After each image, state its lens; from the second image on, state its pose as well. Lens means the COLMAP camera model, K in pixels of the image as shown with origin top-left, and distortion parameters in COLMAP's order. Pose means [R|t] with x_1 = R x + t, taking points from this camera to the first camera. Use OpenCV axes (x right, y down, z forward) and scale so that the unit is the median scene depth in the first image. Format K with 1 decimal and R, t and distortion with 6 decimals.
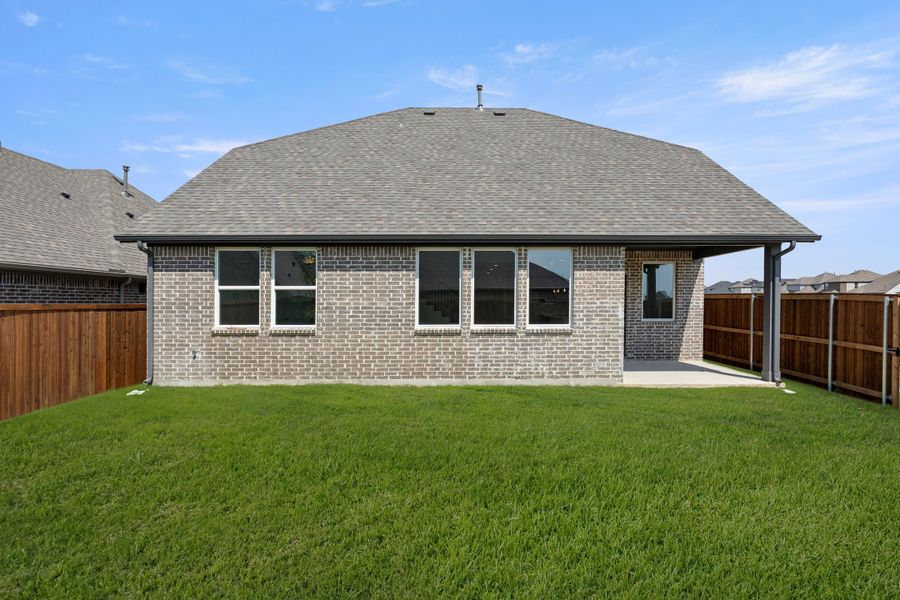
lens RADIAL K [[515.6, 0, 452.4], [0, 515.6, 275.7], [0, 0, 1]] dist [-0.036767, -0.000589]
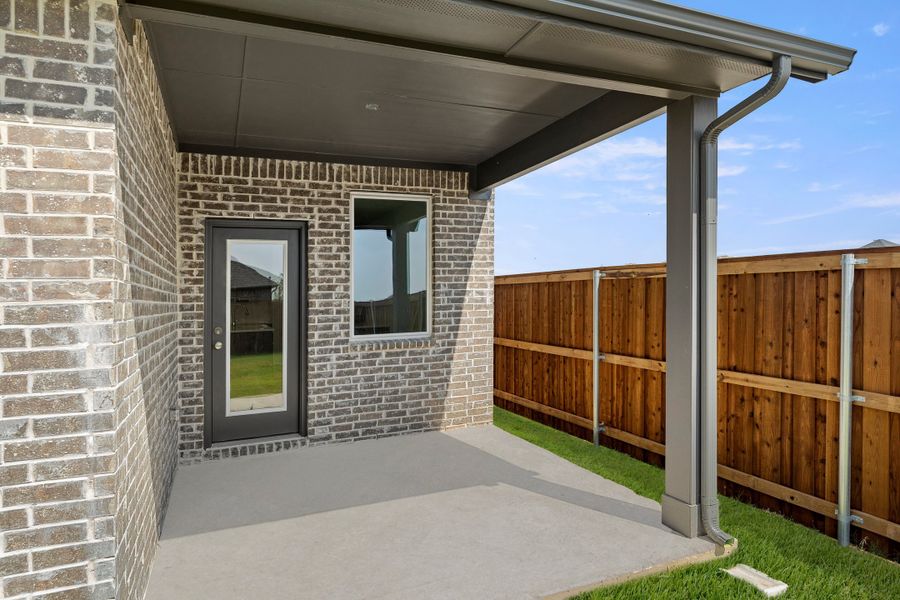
lens RADIAL K [[533.6, 0, 450.0], [0, 533.6, 300.0], [0, 0, 1]] dist [-0.001011, -0.000761]
pose [[0.930621, -0.026823, 0.365000, 0.382343], [0.009718, 0.998770, 0.048620, 0.048584], [-0.365855, -0.041700, 0.929737, 0.775356]]
